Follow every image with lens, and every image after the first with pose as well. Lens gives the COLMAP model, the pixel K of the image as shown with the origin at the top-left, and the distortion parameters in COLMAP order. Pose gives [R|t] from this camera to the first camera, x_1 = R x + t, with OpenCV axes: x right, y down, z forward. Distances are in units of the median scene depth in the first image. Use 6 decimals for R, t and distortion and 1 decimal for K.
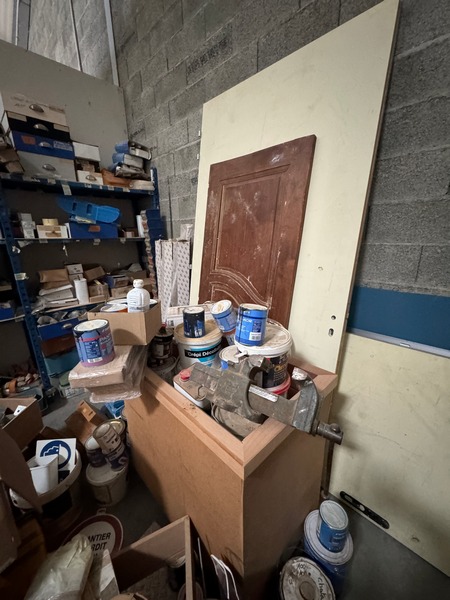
lens RADIAL K [[239.3, 0, 225.9], [0, 239.3, 299.1], [0, 0, 1]] dist [-0.002023, 0.000127]
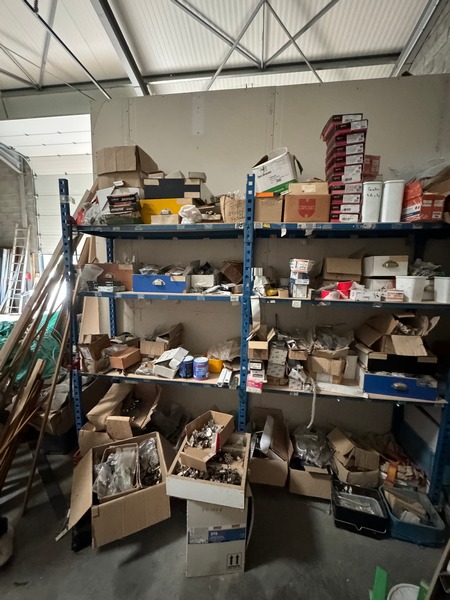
lens RADIAL K [[239.3, 0, 225.2], [0, 239.3, 299.9], [0, 0, 1]] dist [-0.002023, 0.000127]
pose [[0.592650, 0.139447, -0.793297, -0.653401], [-0.250302, 0.968022, -0.016833, -0.049915], [0.765581, 0.208540, 0.608602, -0.047498]]
